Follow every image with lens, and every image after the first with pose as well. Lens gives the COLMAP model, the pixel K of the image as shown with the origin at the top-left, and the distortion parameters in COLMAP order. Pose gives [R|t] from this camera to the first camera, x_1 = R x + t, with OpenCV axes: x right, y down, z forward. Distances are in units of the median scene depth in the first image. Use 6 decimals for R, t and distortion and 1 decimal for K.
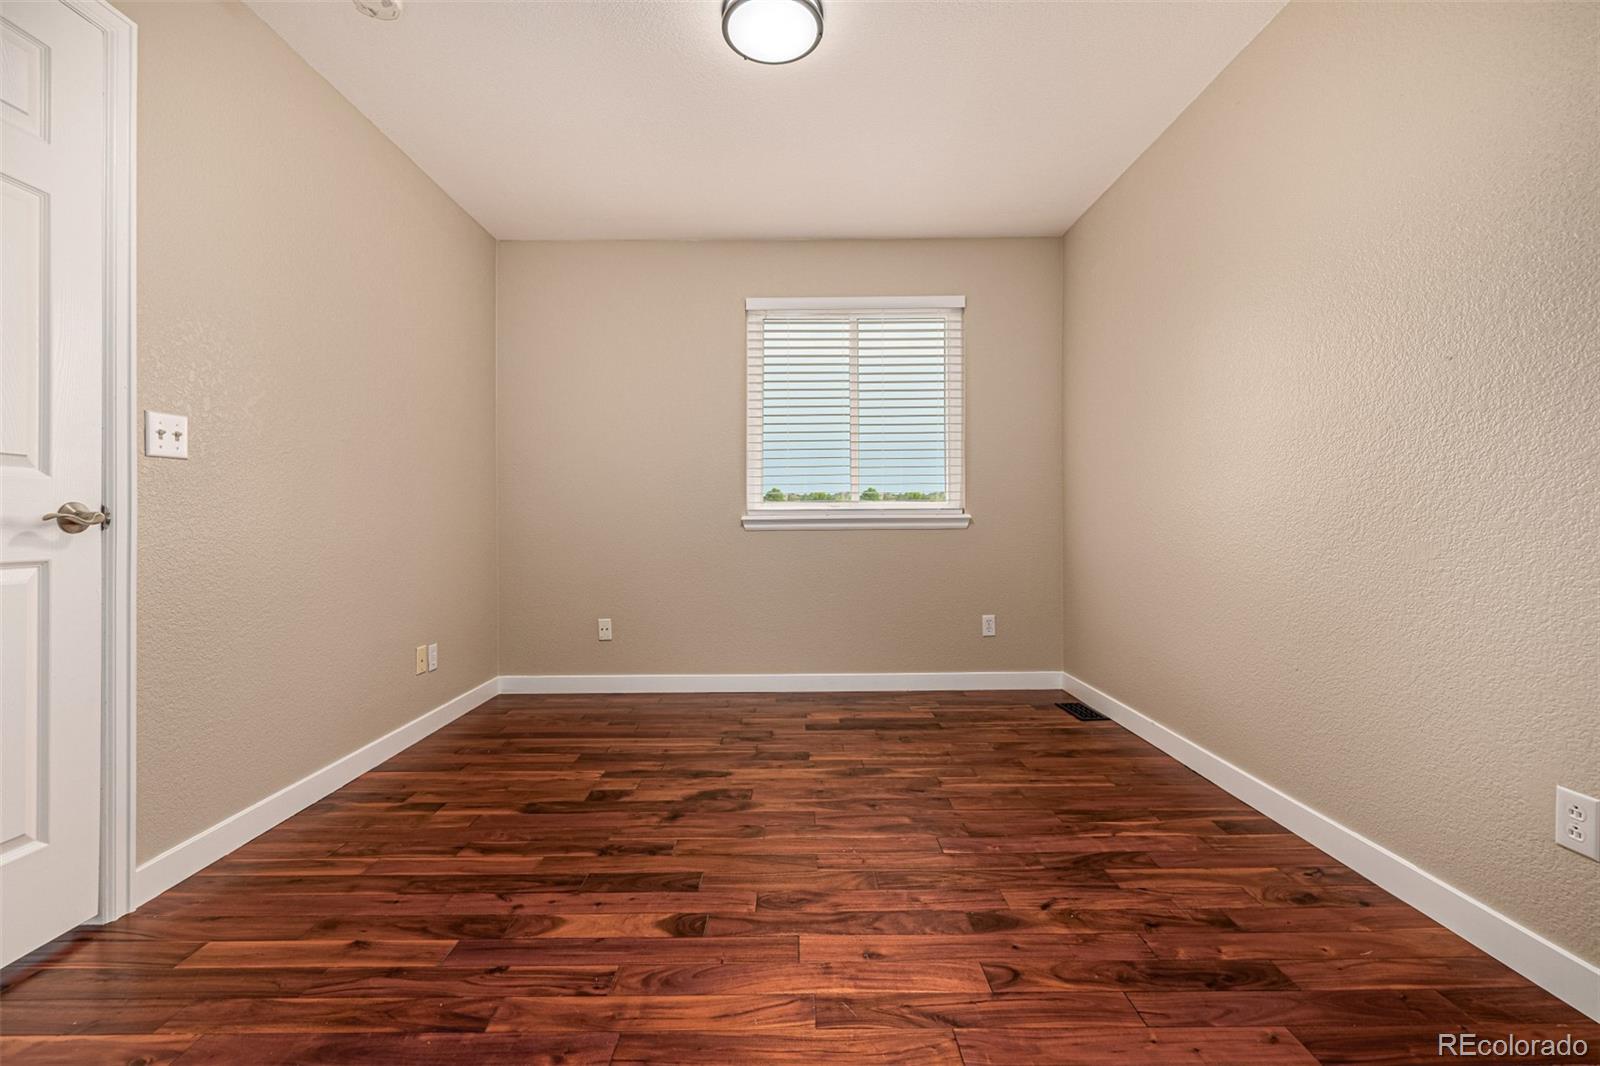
lens RADIAL K [[690.3, 0, 785.4], [0, 690.3, 523.4], [0, 0, 1]] dist [0.001957, -0.000088]
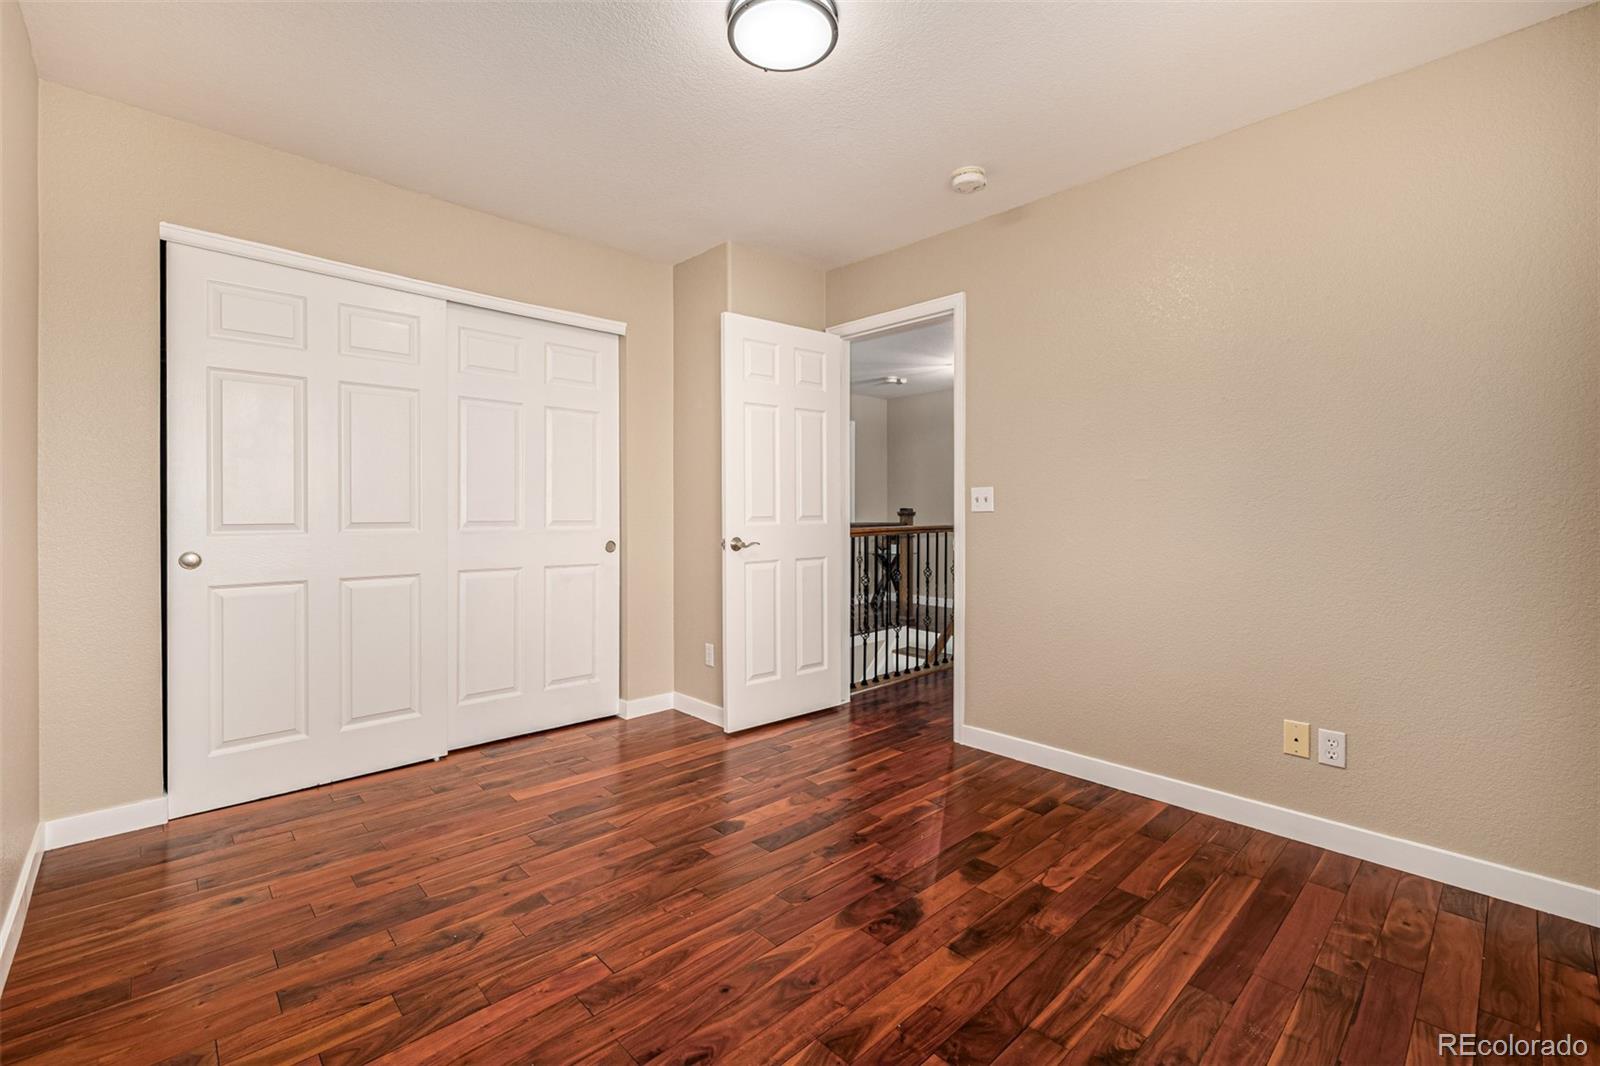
lens RADIAL K [[690.3, 0, 791.9], [0, 690.3, 522.6], [0, 0, 1]] dist [0.001957, -0.000088]
pose [[-0.729845, 0.011232, -0.683520, 0.647031], [-0.002031, 0.999825, 0.018597, -0.092563], [0.683609, 0.014961, -0.729695, 1.819112]]
